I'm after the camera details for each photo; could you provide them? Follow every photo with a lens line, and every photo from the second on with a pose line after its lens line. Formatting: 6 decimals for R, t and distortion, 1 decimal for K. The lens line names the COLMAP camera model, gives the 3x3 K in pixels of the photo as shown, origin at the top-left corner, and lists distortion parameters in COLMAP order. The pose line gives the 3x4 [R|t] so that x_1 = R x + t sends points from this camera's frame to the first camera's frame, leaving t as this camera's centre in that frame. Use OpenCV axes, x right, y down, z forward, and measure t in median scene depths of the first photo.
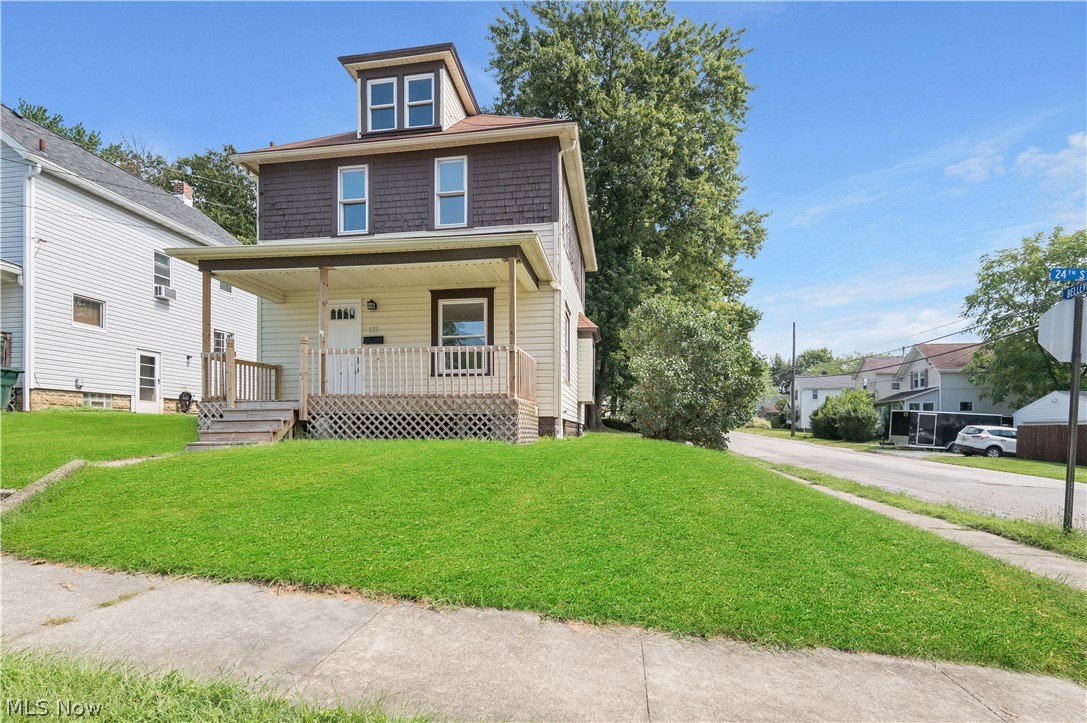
lens RADIAL K [[513.5, 0, 543.5], [0, 513.5, 361.5], [0, 0, 1]] dist [0.011541, -0.000385]
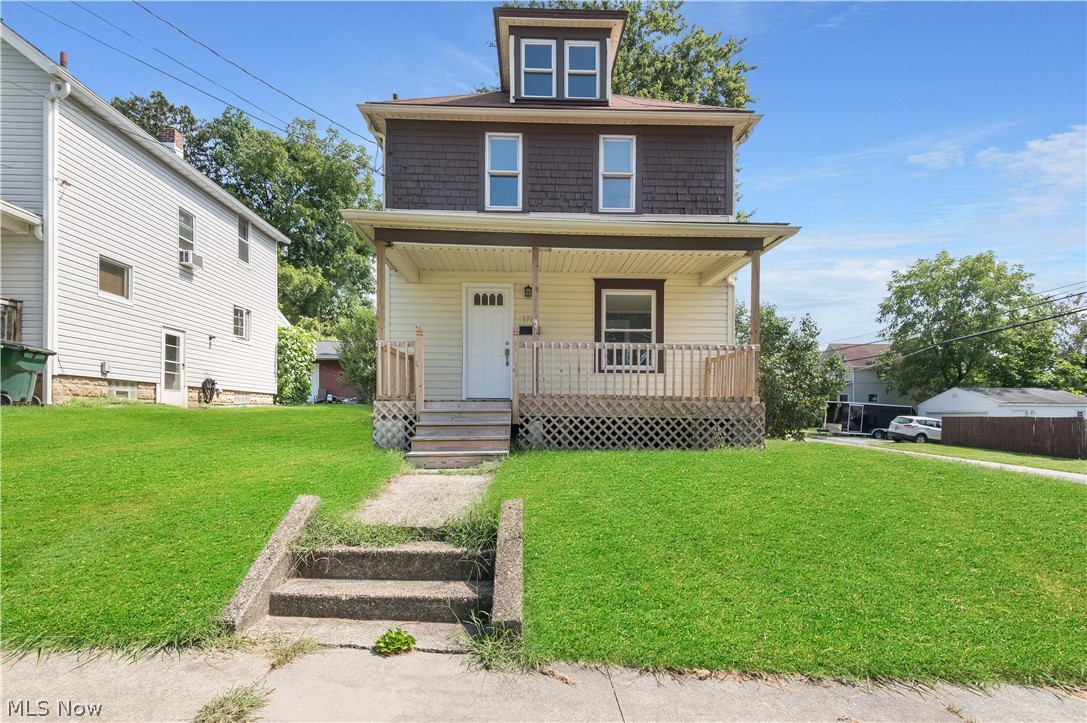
lens RADIAL K [[491.7, 0, 542.5], [0, 491.7, 352.2], [0, 0, 1]] dist [0.014080, -0.000217]
pose [[0.980467, 0.028358, 0.194628, -0.458005], [-0.030453, 0.999506, 0.007778, -0.010466], [-0.194311, -0.013553, 0.980846, 0.146357]]
